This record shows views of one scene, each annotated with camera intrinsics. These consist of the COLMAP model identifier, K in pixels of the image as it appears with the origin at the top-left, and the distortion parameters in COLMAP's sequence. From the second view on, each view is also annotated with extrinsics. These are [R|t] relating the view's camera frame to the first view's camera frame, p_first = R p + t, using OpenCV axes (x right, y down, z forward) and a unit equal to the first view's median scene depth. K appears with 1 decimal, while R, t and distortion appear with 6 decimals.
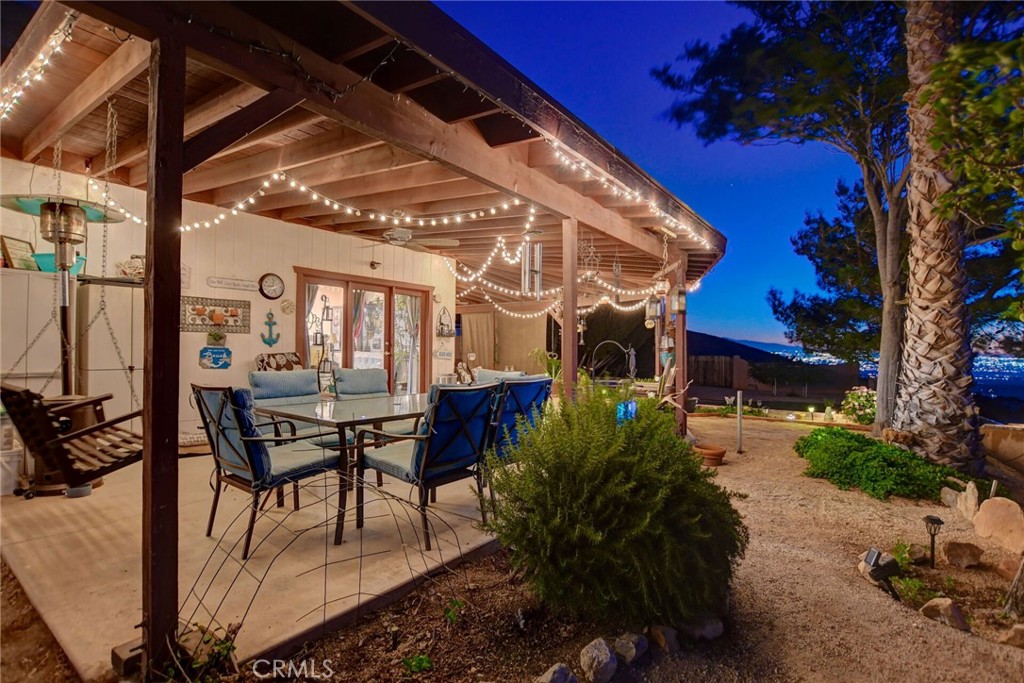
lens RADIAL K [[491.5, 0, 510.1], [0, 491.5, 342.4], [0, 0, 1]] dist [-0.024893, 0.000911]
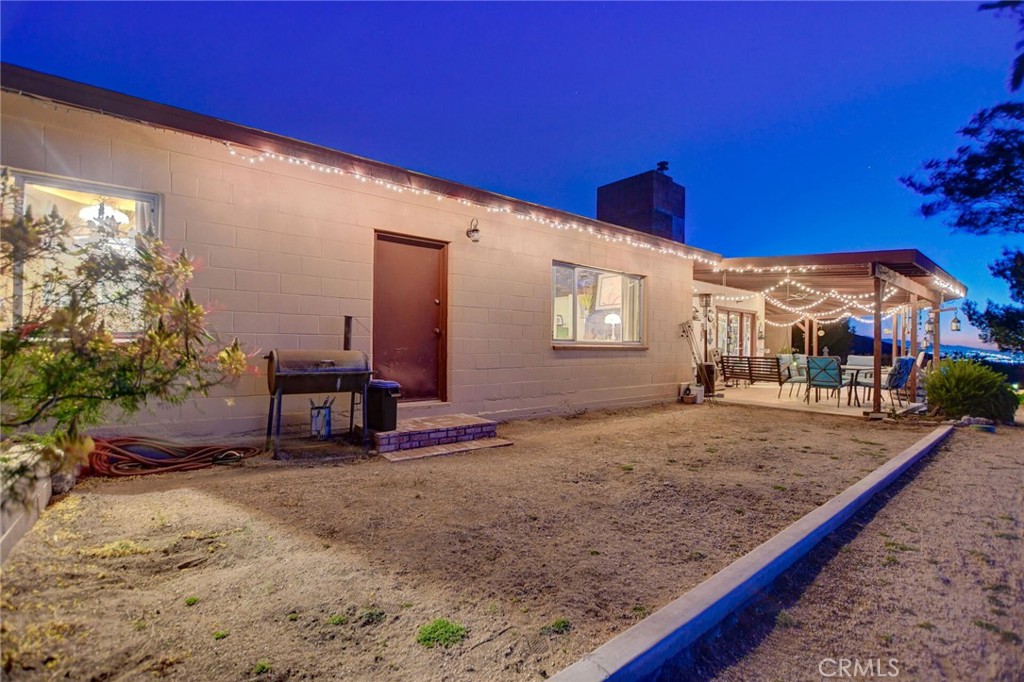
lens RADIAL K [[451.2, 0, 512.0], [0, 451.2, 341.0], [0, 0, 1]] dist [-0.021223, -0.000069]
pose [[0.966539, 0.002418, -0.256510, -0.801596], [-0.002418, 0.999997, 0.000313, -0.004867], [0.256510, 0.000318, 0.966542, -1.064579]]
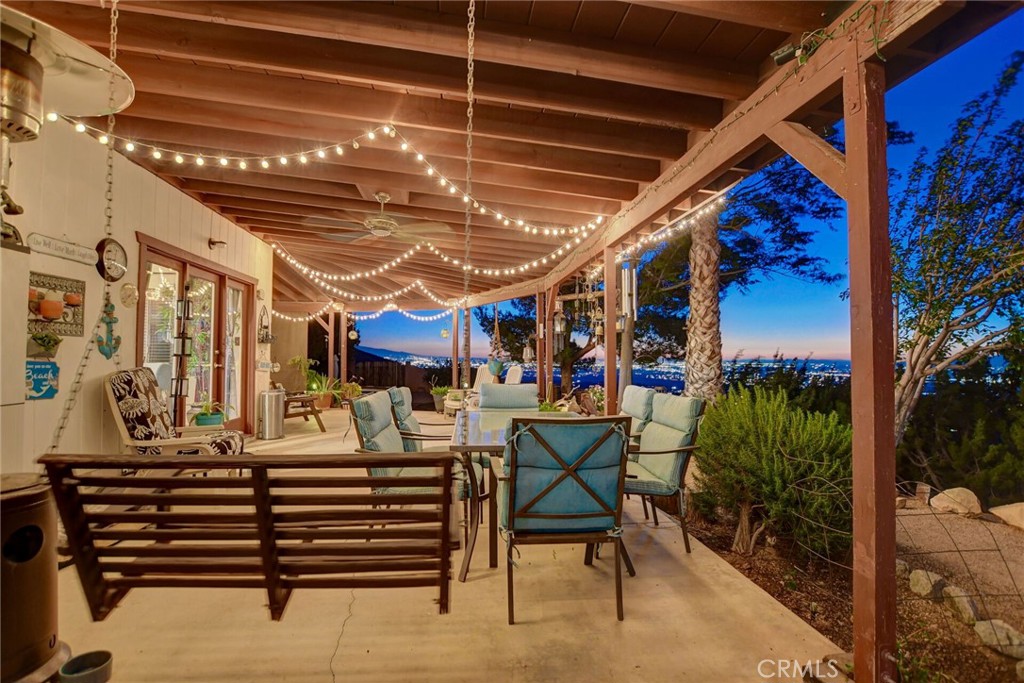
lens RADIAL K [[490.0, 0, 512.0], [0, 490.0, 341.5], [0, 0, 1]] dist [-0.020992, 0.000714]
pose [[0.729170, 0.019849, 0.684045, -0.524563], [-0.011870, 0.999796, -0.016358, -0.008269], [-0.684230, 0.003808, 0.729257, 0.212077]]
